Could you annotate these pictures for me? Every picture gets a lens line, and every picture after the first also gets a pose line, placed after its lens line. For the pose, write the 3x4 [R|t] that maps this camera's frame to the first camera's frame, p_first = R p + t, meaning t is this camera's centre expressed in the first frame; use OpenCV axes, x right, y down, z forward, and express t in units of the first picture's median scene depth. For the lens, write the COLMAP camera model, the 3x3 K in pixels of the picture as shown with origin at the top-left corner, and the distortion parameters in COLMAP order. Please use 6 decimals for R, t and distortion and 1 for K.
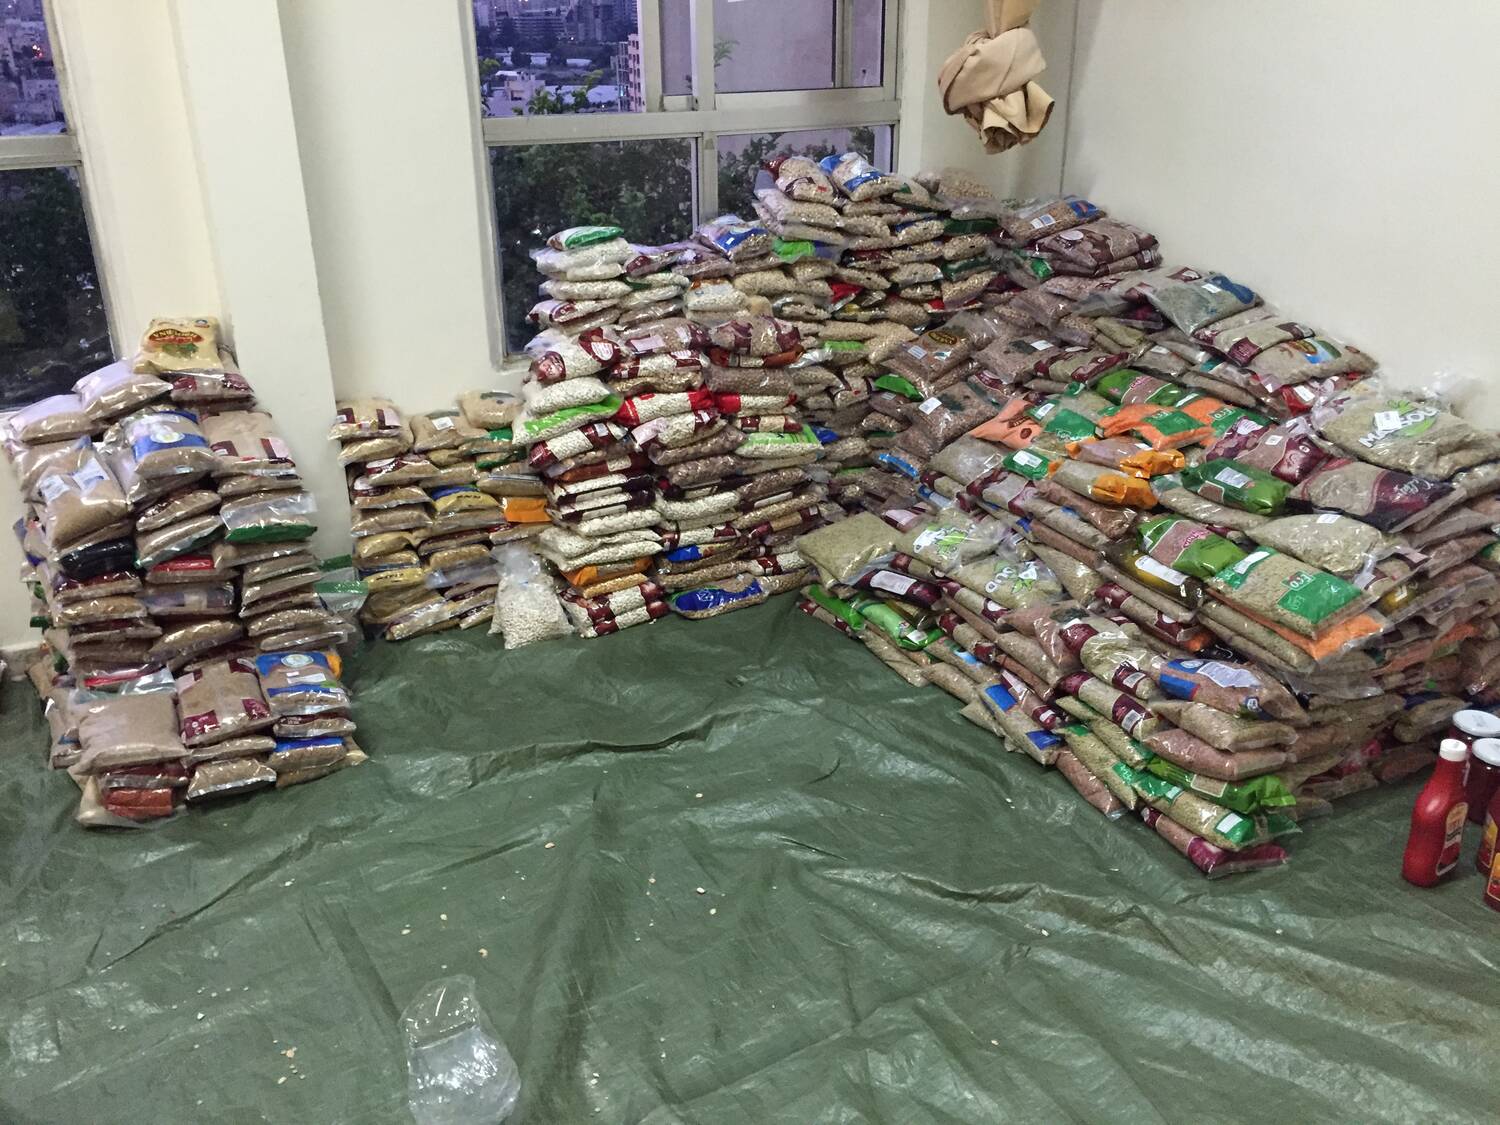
lens RADIAL K [[1277.1, 0, 750.0], [0, 1277.1, 562.5], [0, 0, 1]] dist [0.104578, -0.158818]
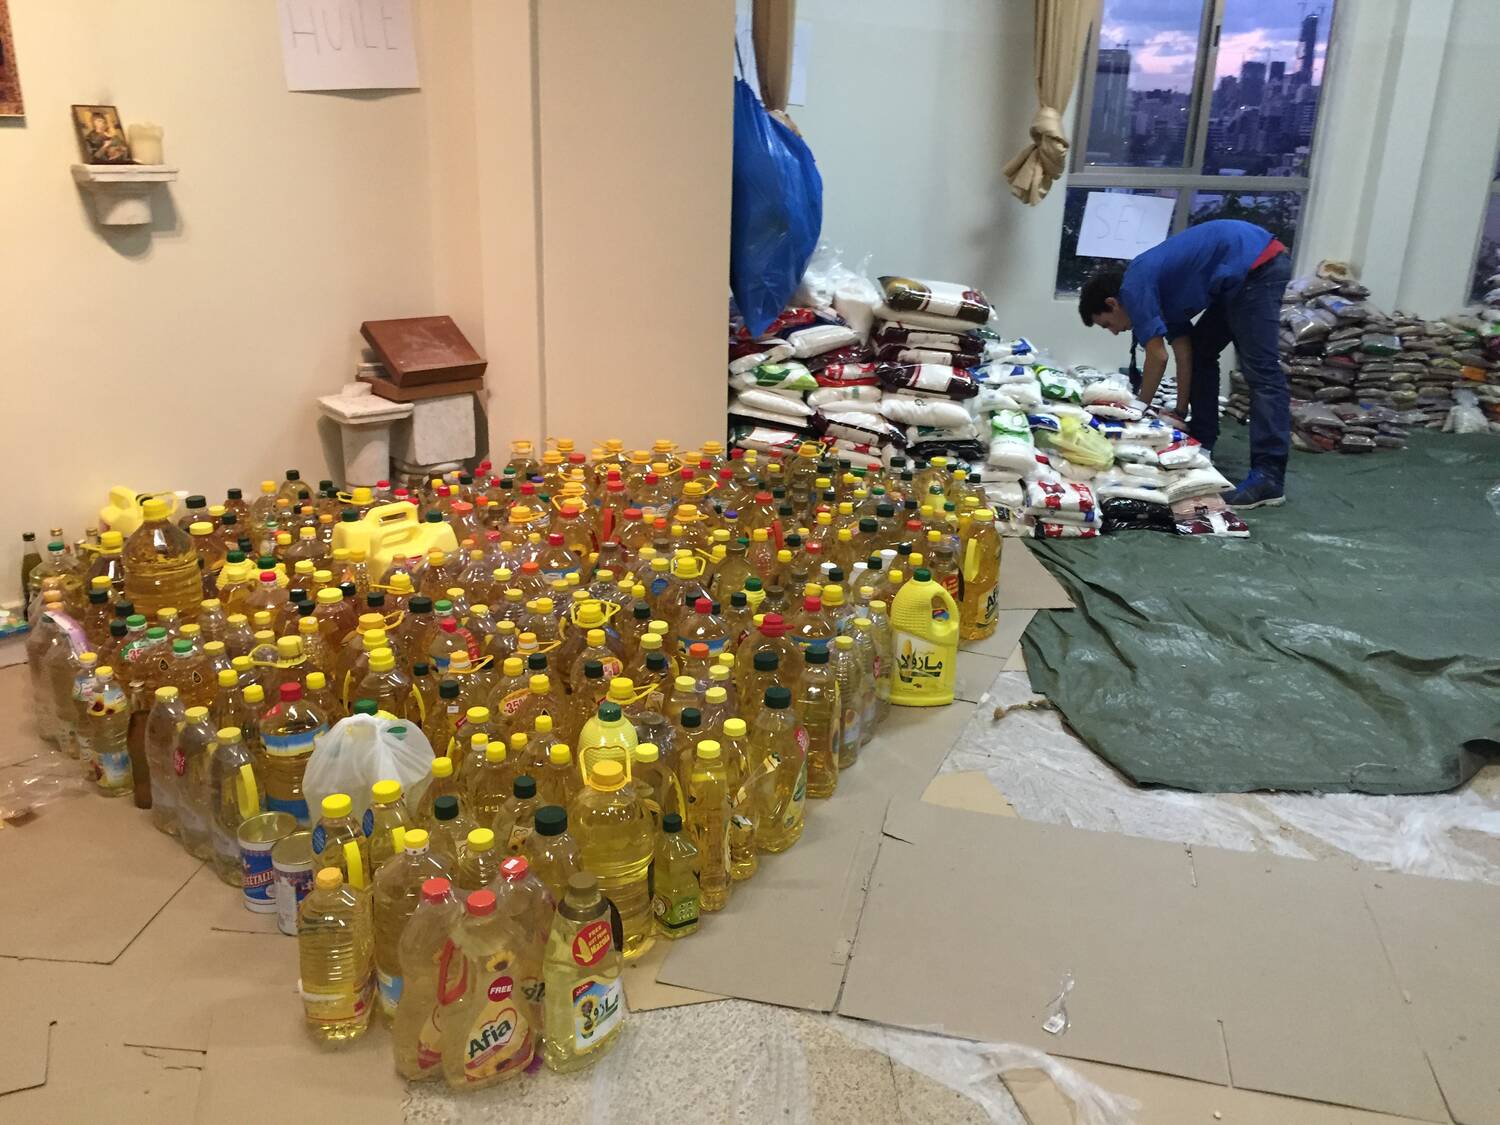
lens RADIAL K [[1277.1, 0, 750.0], [0, 1277.1, 562.5], [0, 0, 1]] dist [0.104578, -0.158818]
pose [[0.885825, 0.182914, -0.426446, -0.269047], [-0.207671, 0.978127, -0.011833, 0.523052], [0.414954, 0.099042, 0.904436, -1.301504]]
